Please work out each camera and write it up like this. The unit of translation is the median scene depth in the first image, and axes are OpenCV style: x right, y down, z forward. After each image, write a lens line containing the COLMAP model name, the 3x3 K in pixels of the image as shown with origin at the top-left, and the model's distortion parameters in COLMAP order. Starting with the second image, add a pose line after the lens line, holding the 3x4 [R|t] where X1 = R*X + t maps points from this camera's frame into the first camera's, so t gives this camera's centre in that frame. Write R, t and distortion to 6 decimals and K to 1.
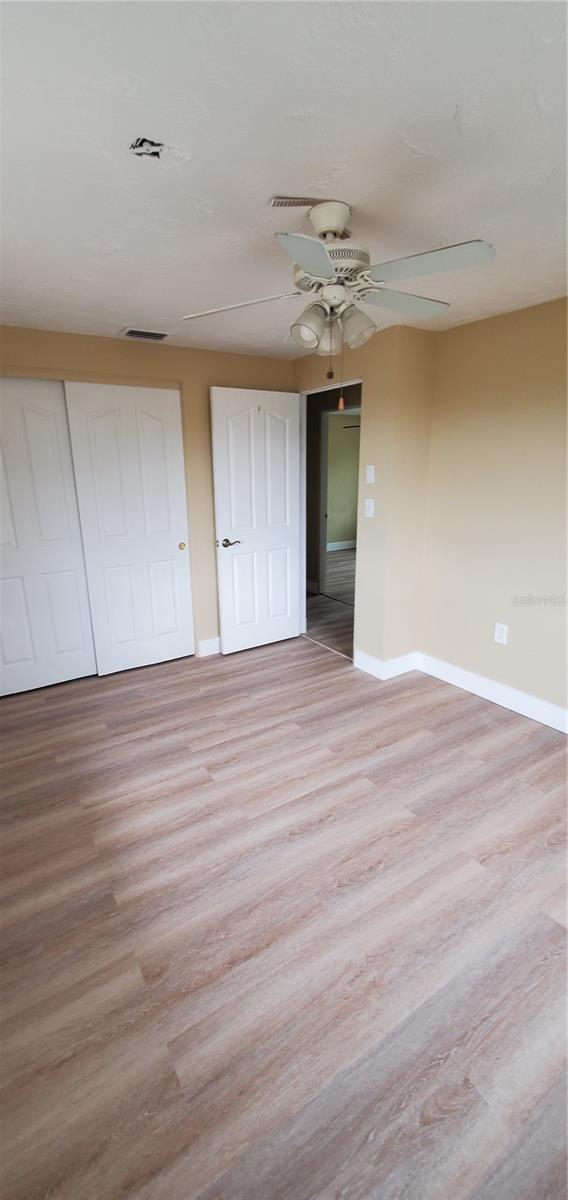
lens RADIAL K [[477.6, 0, 272.5], [0, 477.6, 594.7], [0, 0, 1]] dist [0.013857, -0.006616]
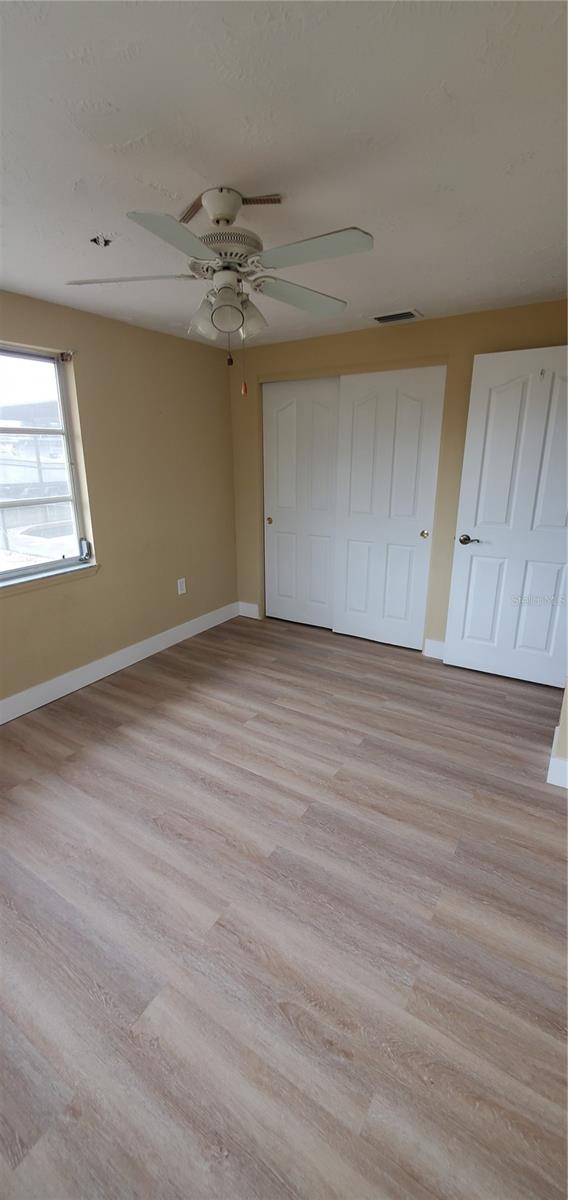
lens RADIAL K [[477.6, 0, 272.5], [0, 477.6, 594.7], [0, 0, 1]] dist [0.013857, -0.006616]
pose [[0.412130, 0.269535, -0.870345, 0.742078], [-0.233603, 0.954570, 0.185002, -0.126336], [0.880669, 0.127071, 0.456371, 0.434961]]
